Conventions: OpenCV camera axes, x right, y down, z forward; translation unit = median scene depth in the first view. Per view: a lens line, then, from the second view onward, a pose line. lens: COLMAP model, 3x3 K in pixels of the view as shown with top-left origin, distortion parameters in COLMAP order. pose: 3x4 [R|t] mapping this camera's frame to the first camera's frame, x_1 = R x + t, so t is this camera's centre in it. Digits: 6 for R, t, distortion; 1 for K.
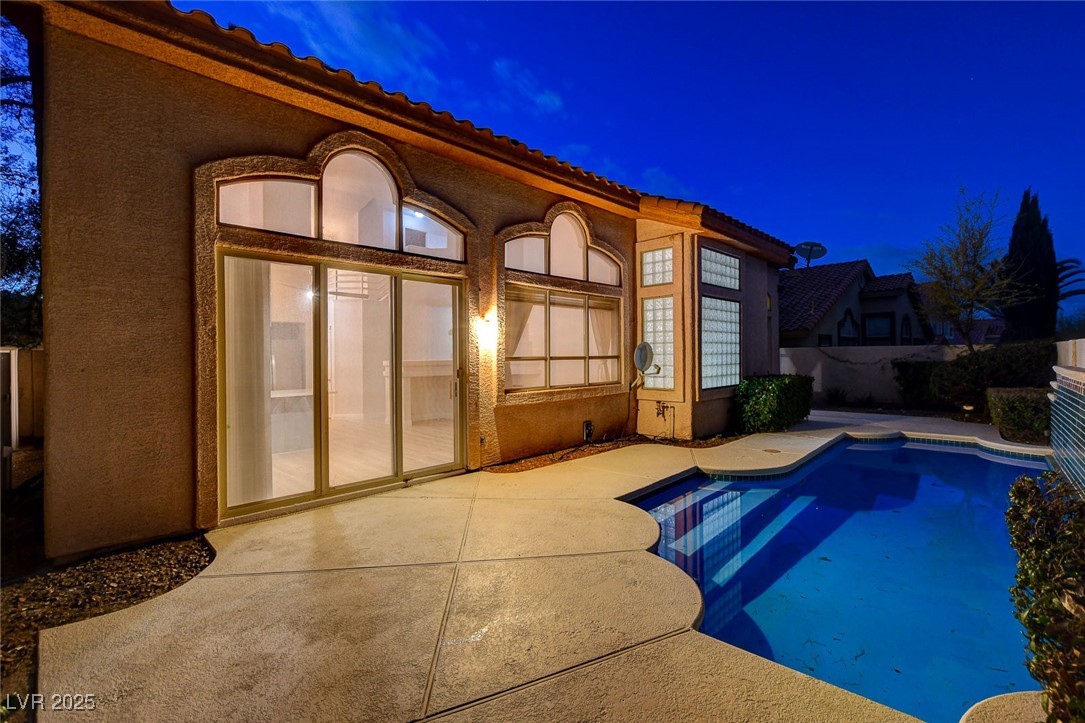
lens RADIAL K [[481.6, 0, 542.3], [0, 481.6, 352.4], [0, 0, 1]] dist [-0.013884, 0.001617]
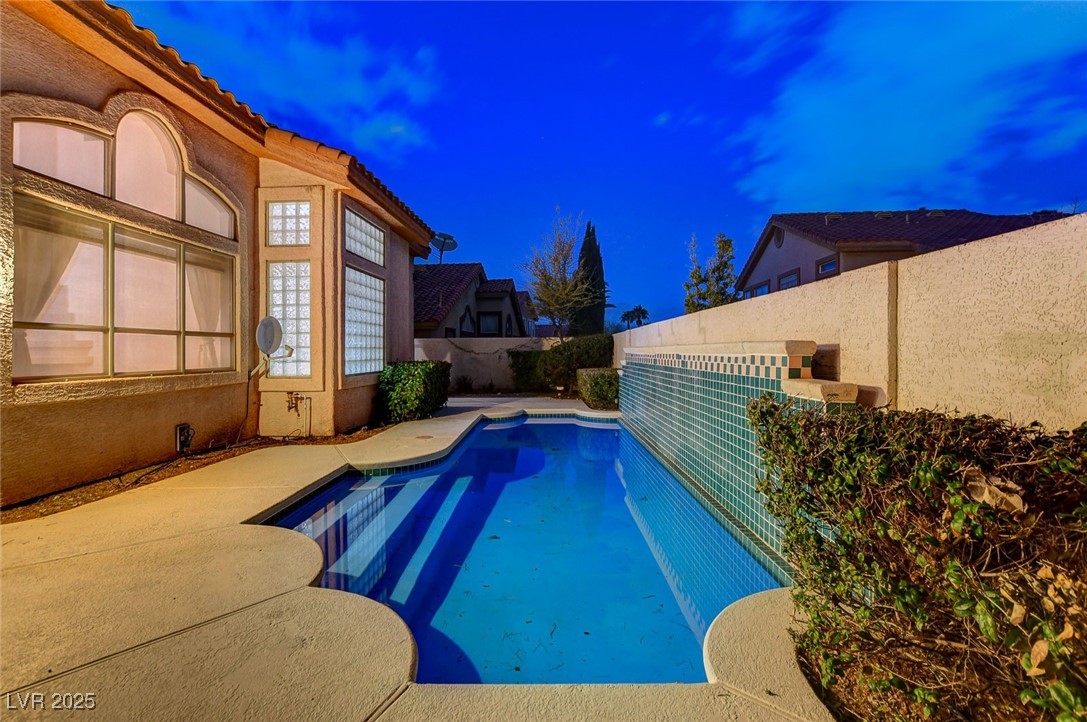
lens RADIAL K [[501.2, 0, 540.3], [0, 501.2, 354.6], [0, 0, 1]] dist [-0.014699, 0.002832]
pose [[0.740656, 0.001576, 0.671882, -0.006773], [-0.005274, 0.999980, 0.003468, 0.036441], [-0.671864, -0.006112, 0.740650, 0.116484]]
